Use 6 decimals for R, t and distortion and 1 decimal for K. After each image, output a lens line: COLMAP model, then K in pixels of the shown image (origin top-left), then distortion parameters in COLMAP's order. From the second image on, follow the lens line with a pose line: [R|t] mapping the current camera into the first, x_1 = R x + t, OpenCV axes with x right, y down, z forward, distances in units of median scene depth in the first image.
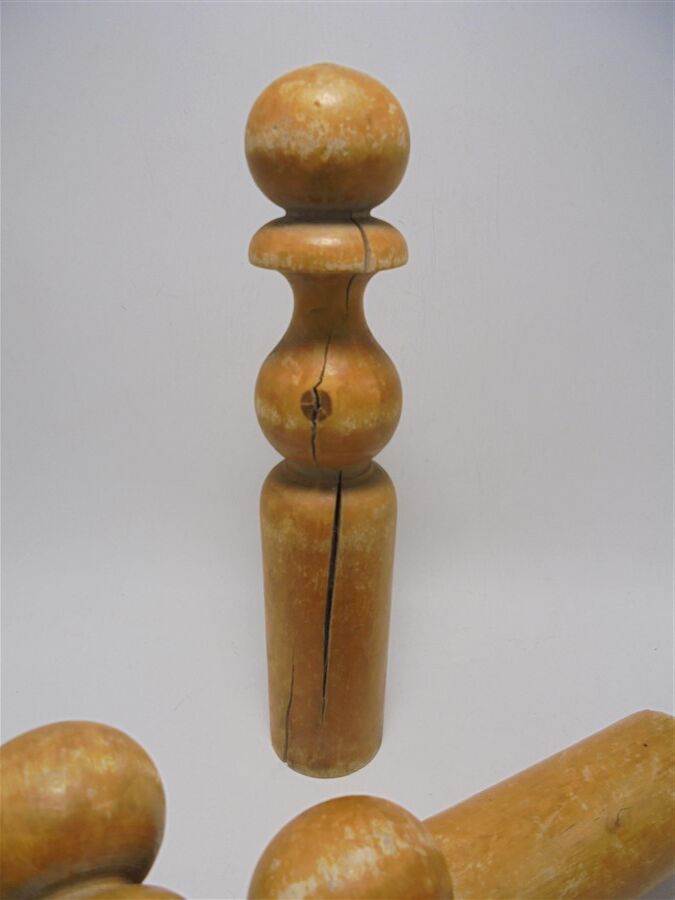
lens RADIAL K [[676.1, 0, 337.5], [0, 676.1, 450.0], [0, 0, 1]] dist [-0.071551, 0.077894]
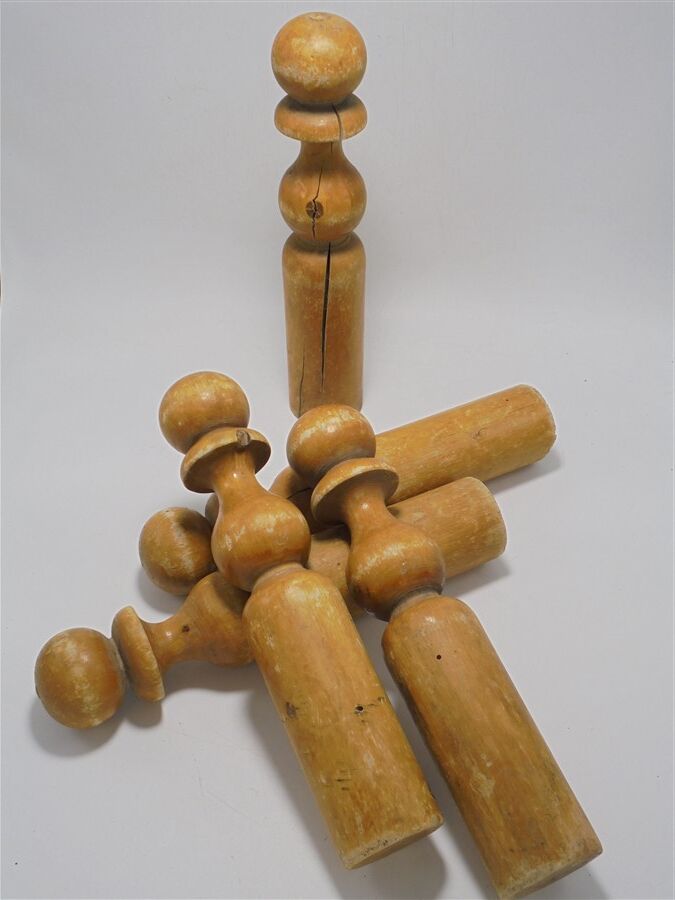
lens RADIAL K [[995.9, 0, 337.5], [0, 995.9, 450.0], [0, 0, 1]] dist [-0.017678, -0.024419]
pose [[0.999734, 0.002399, -0.022940, 0.088351], [0.005708, 0.937914, 0.346821, -0.372479], [0.022348, -0.346860, 0.937651, -1.647438]]
